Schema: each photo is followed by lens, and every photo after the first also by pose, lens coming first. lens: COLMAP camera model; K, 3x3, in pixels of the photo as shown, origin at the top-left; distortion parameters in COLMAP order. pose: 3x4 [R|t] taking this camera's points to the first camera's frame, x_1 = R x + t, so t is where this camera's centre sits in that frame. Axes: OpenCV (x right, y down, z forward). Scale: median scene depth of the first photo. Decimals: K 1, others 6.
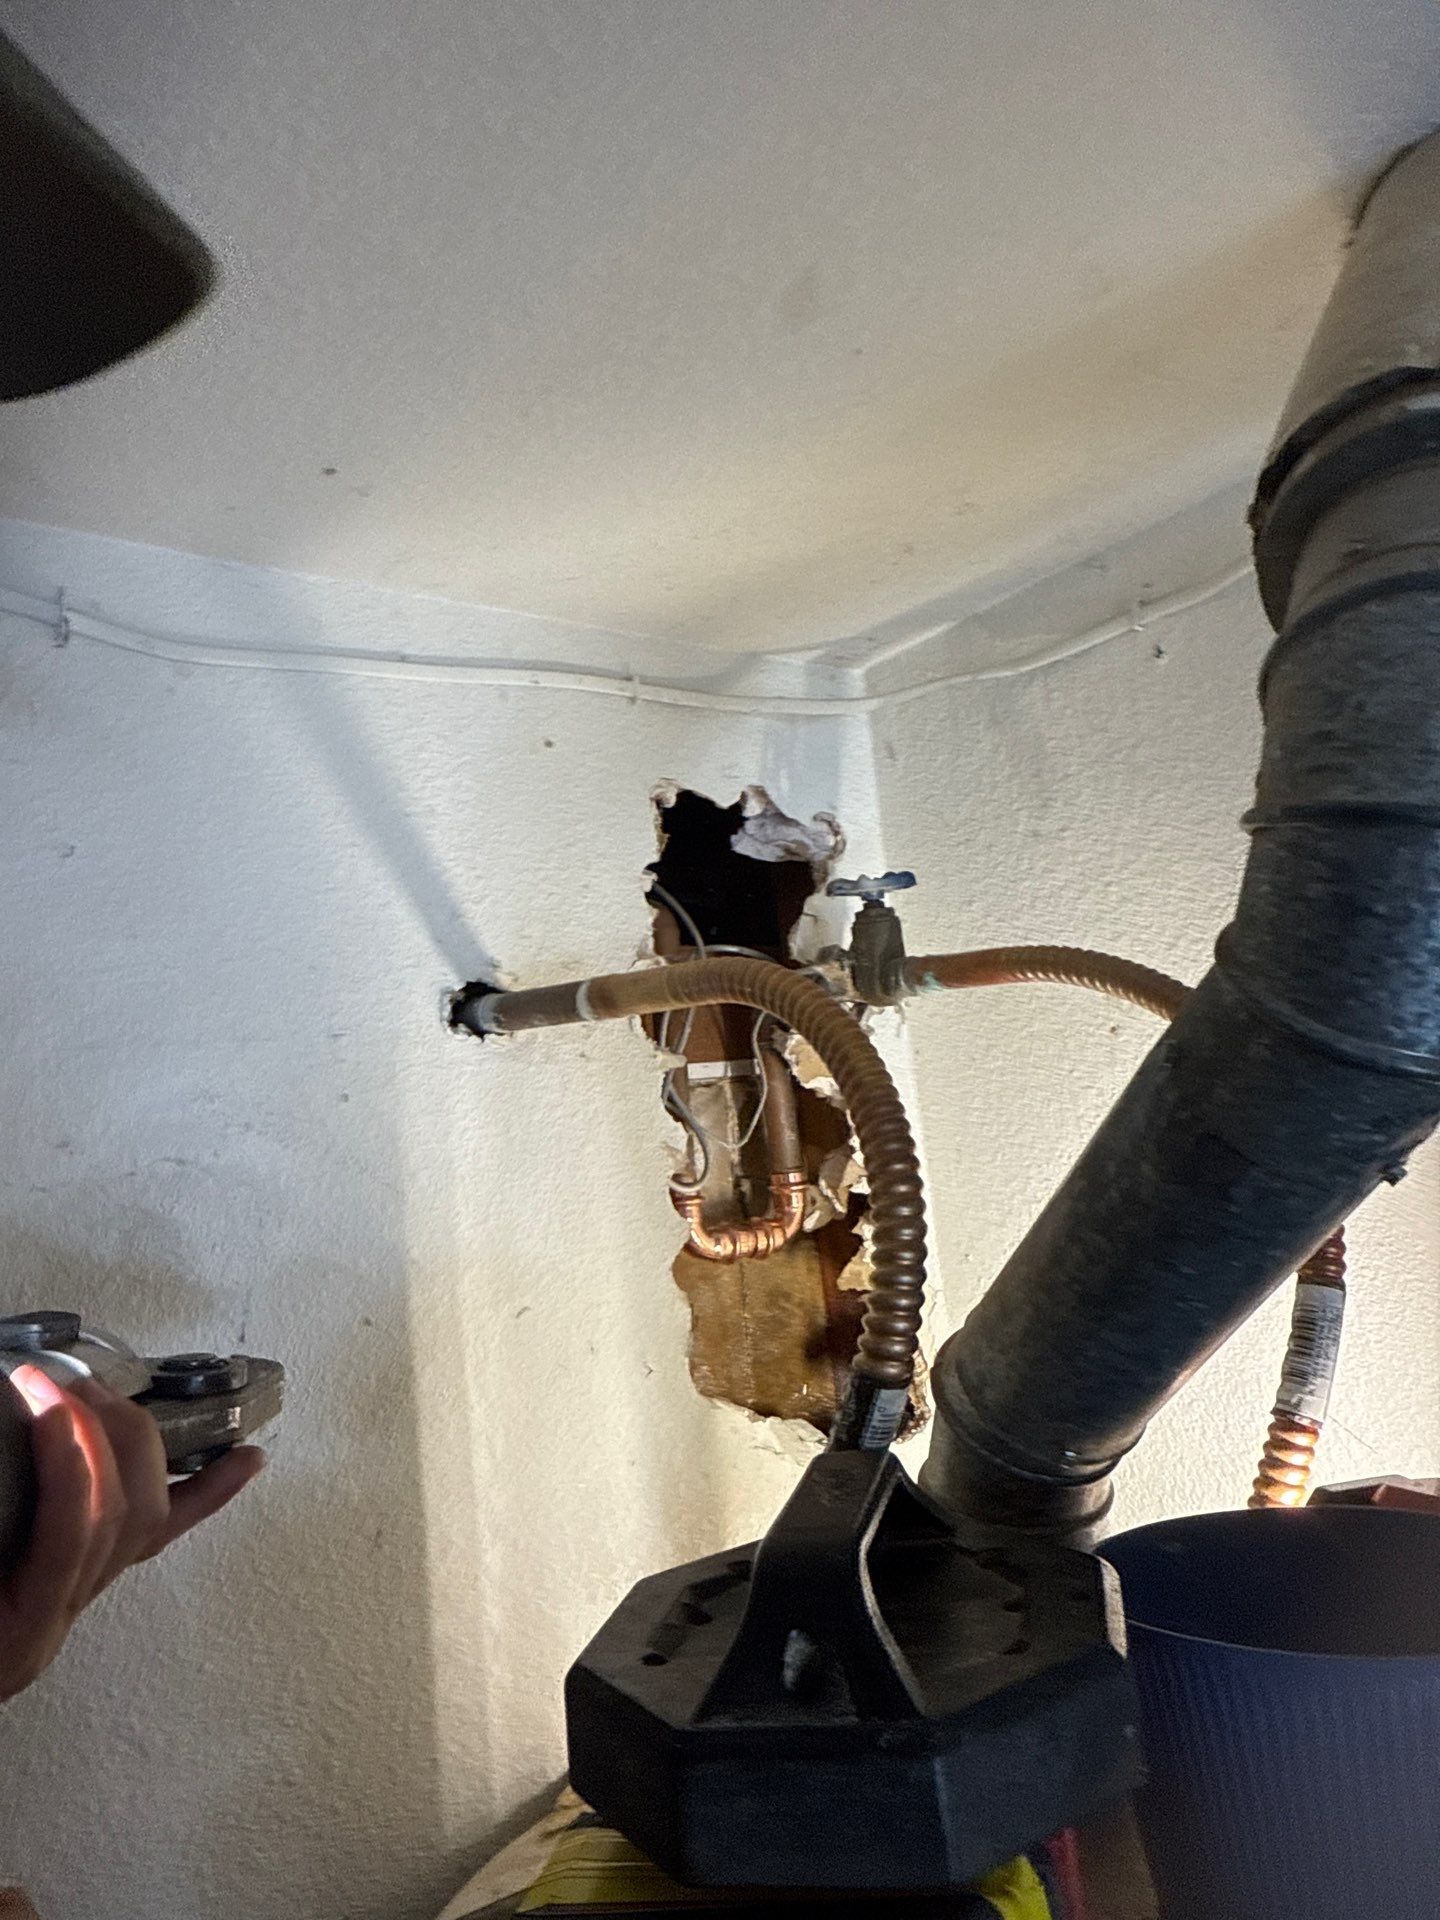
lens RADIAL K [[1398.3, 0, 720.3], [0, 1398.3, 946.3], [0, 0, 1]] dist [0.032165, -0.057560]
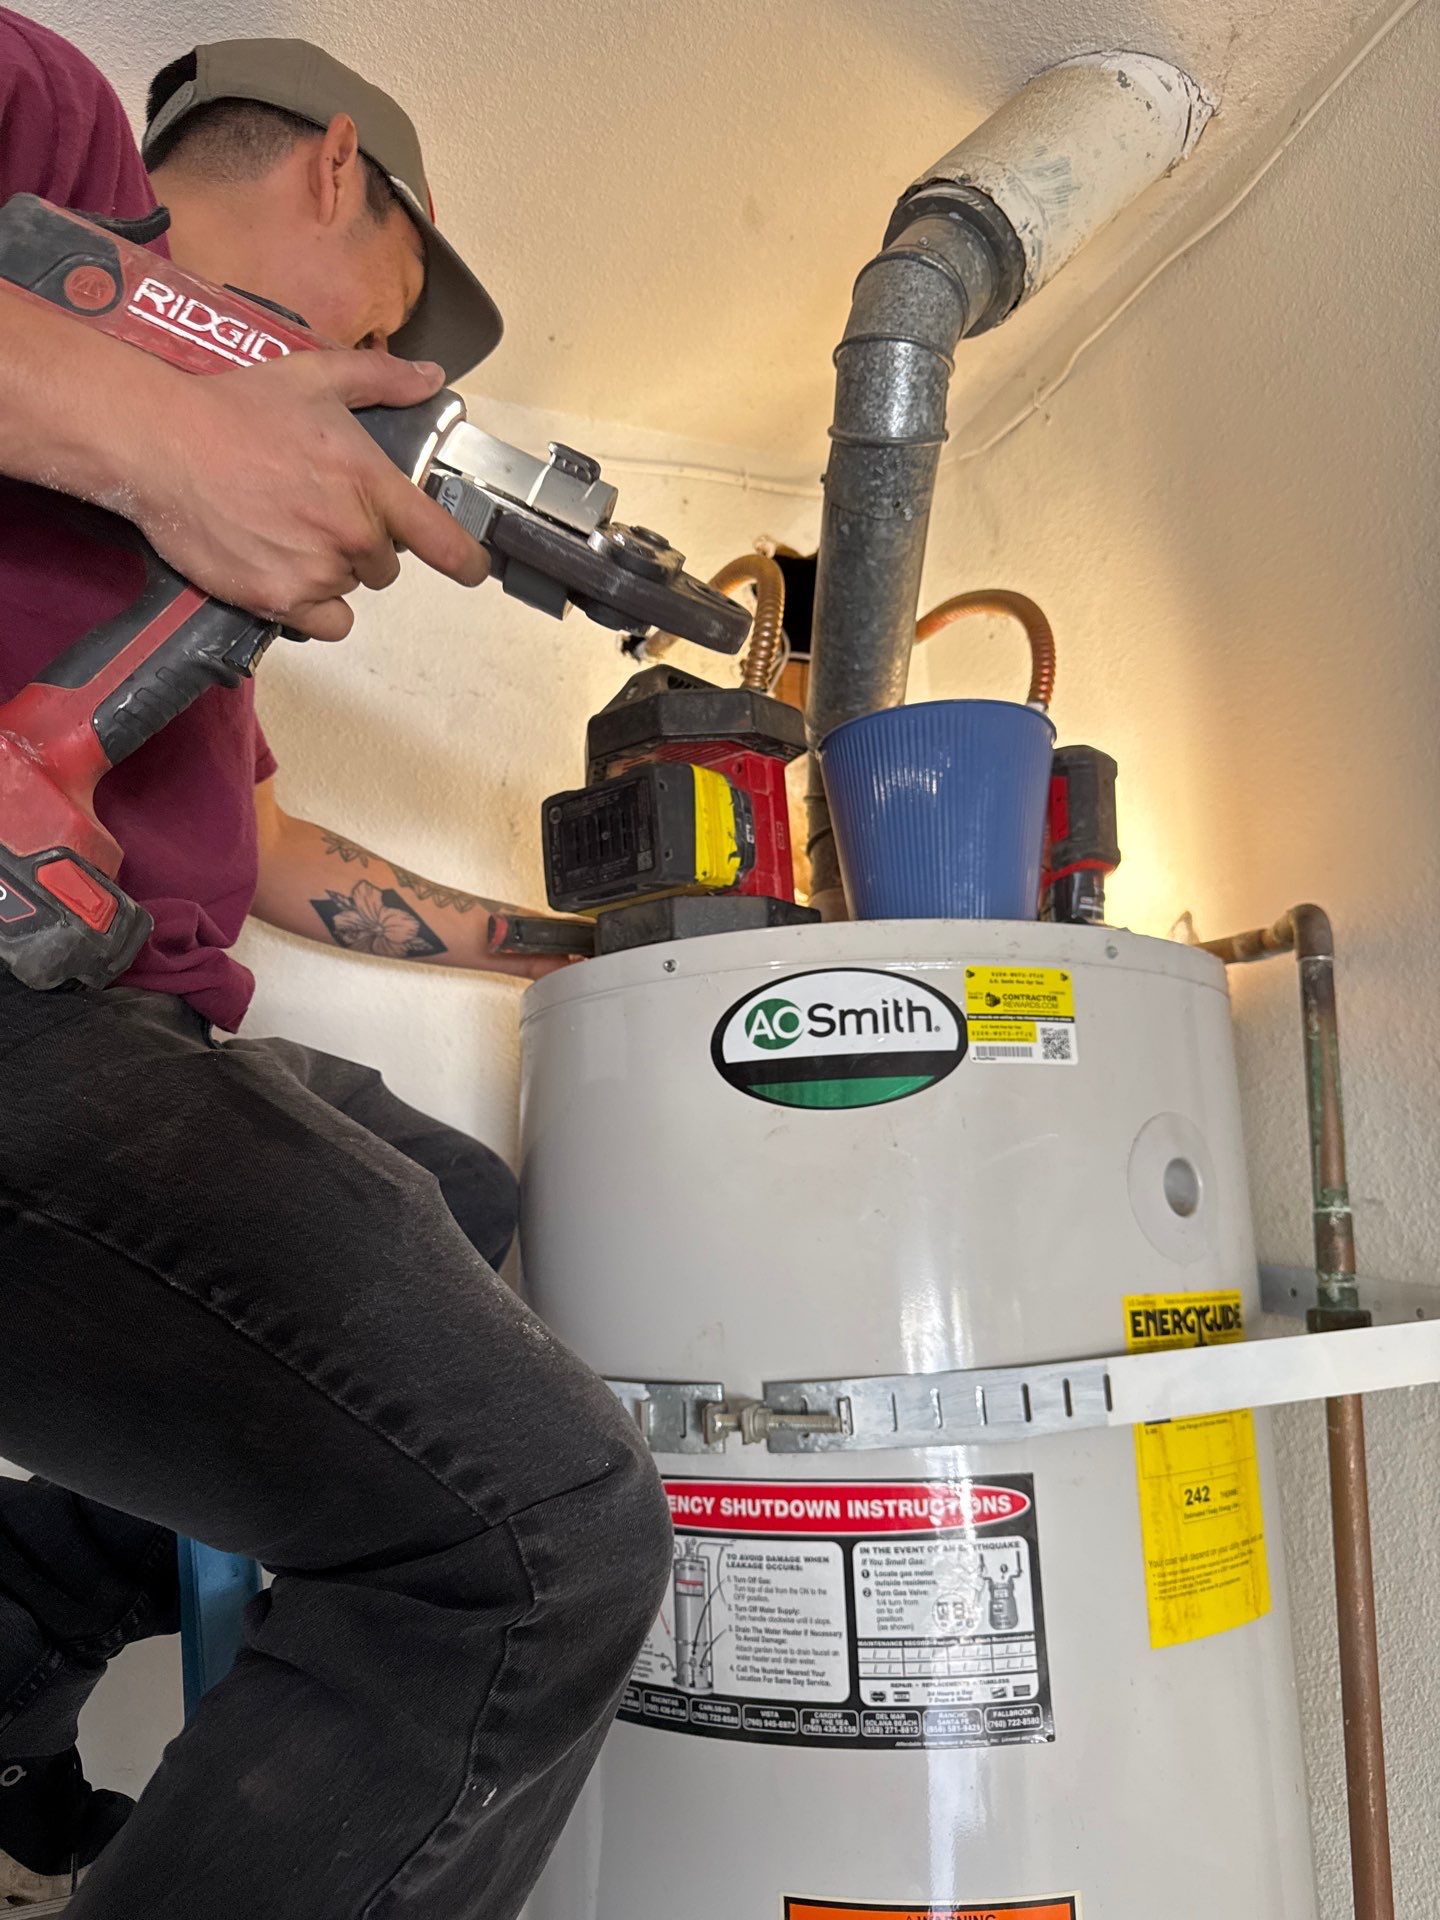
lens RADIAL K [[1398.3, 0, 696.2], [0, 1398.3, 955.4], [0, 0, 1]] dist [0.032165, -0.057560]
pose [[0.958920, 0.011752, -0.283434, 0.394143], [-0.022081, 0.999202, -0.033274, 0.477838], [0.282817, 0.038166, 0.958414, -0.656298]]
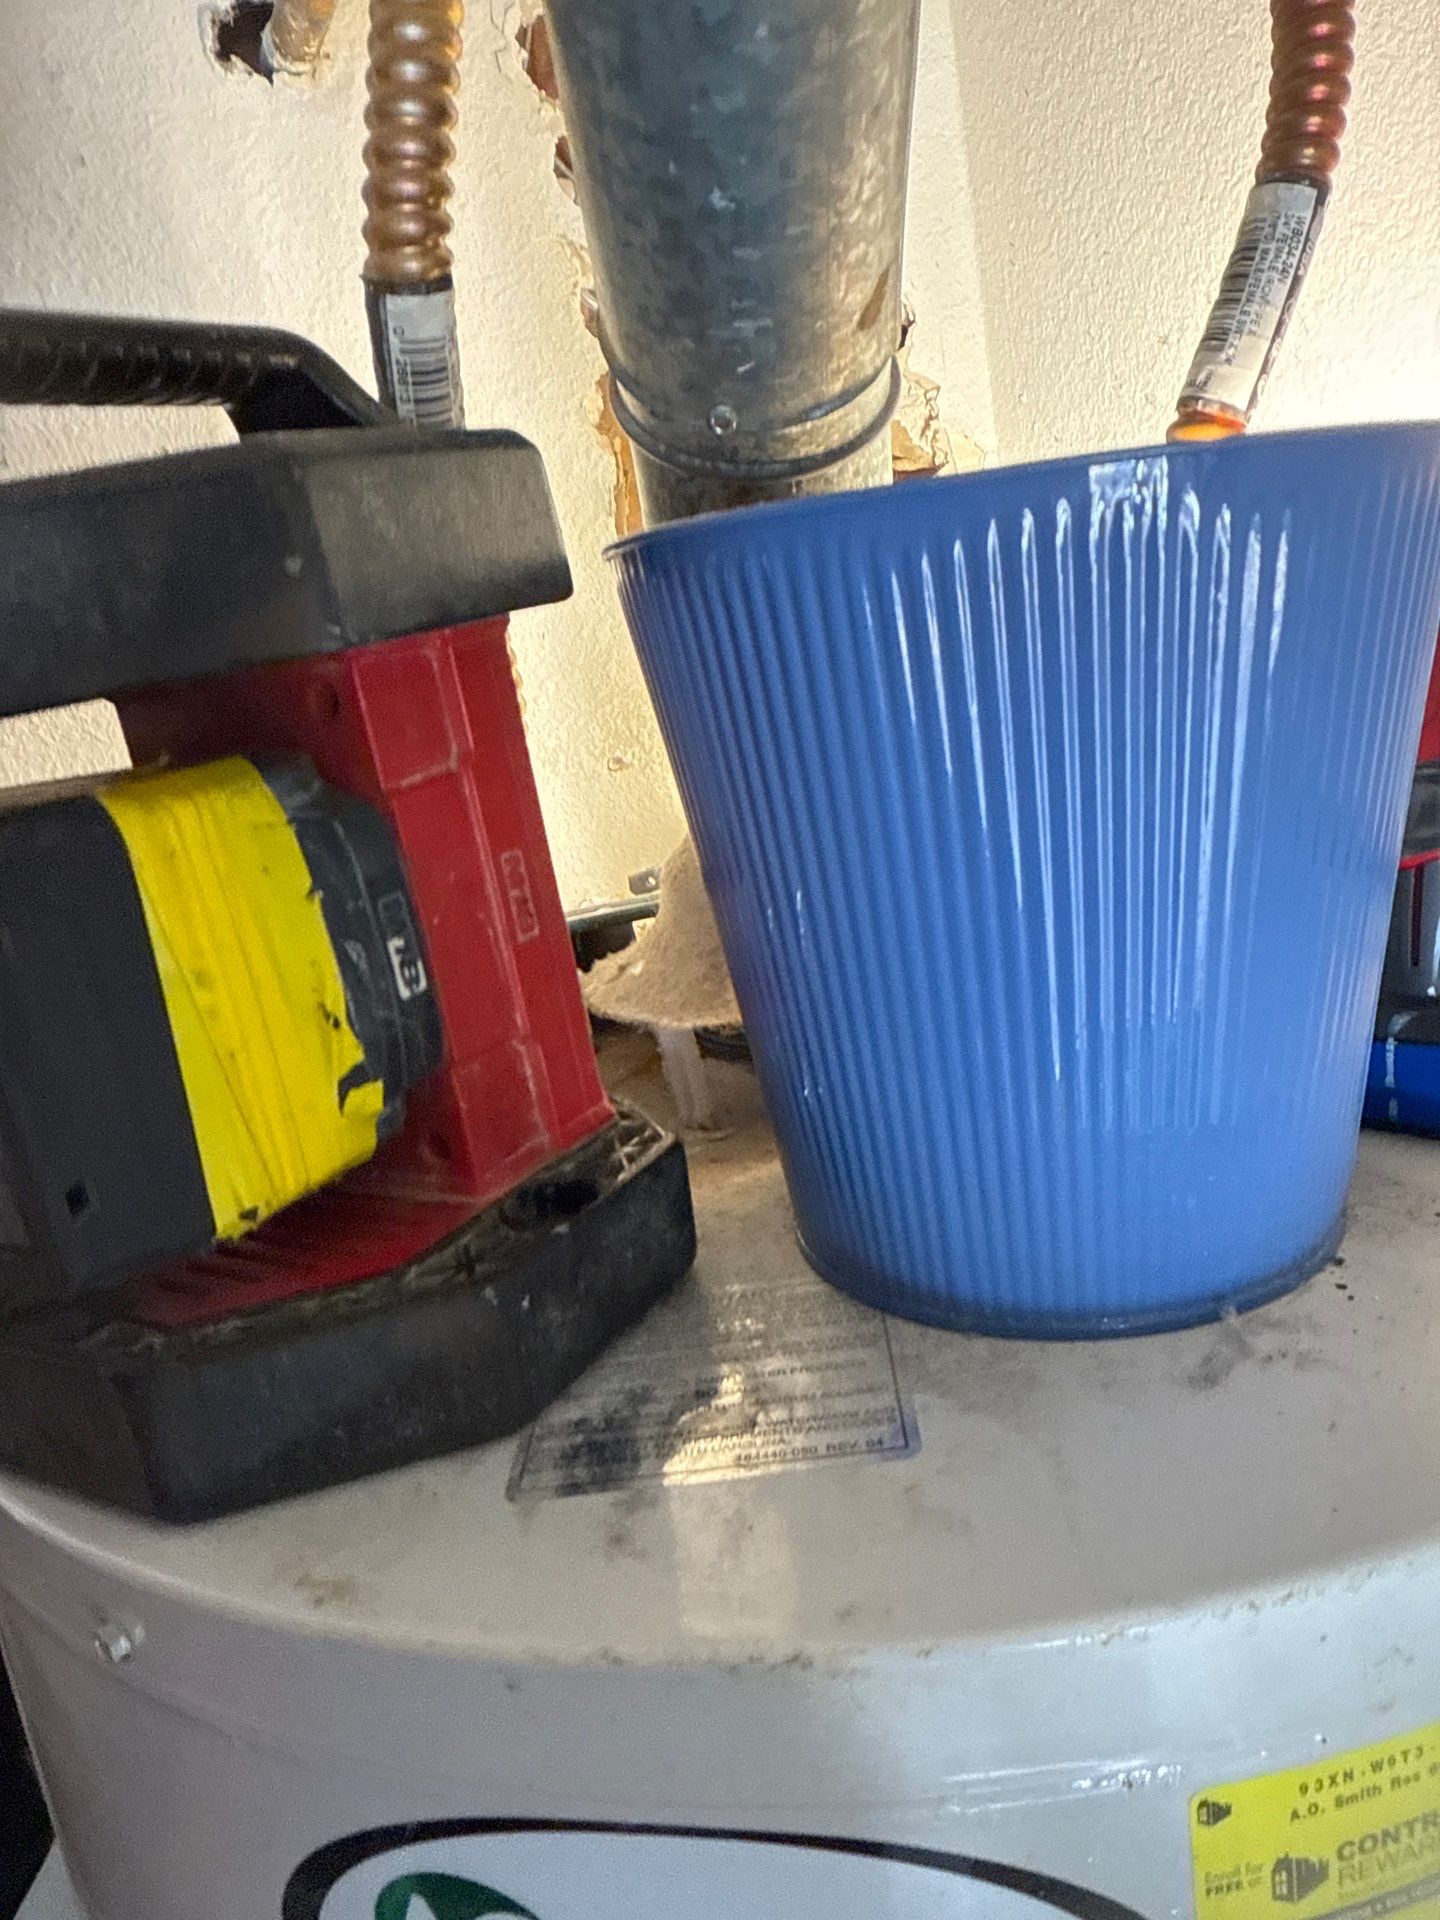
lens RADIAL K [[1365.2, 0, 714.0], [0, 1365.2, 983.3], [0, 0, 1]] dist [0.014059, -0.023176]
pose [[0.958275, 0.035459, -0.283640, 0.274787], [0.090839, 0.903062, 0.419795, 0.208621], [0.271030, -0.428045, 0.862160, 0.201861]]
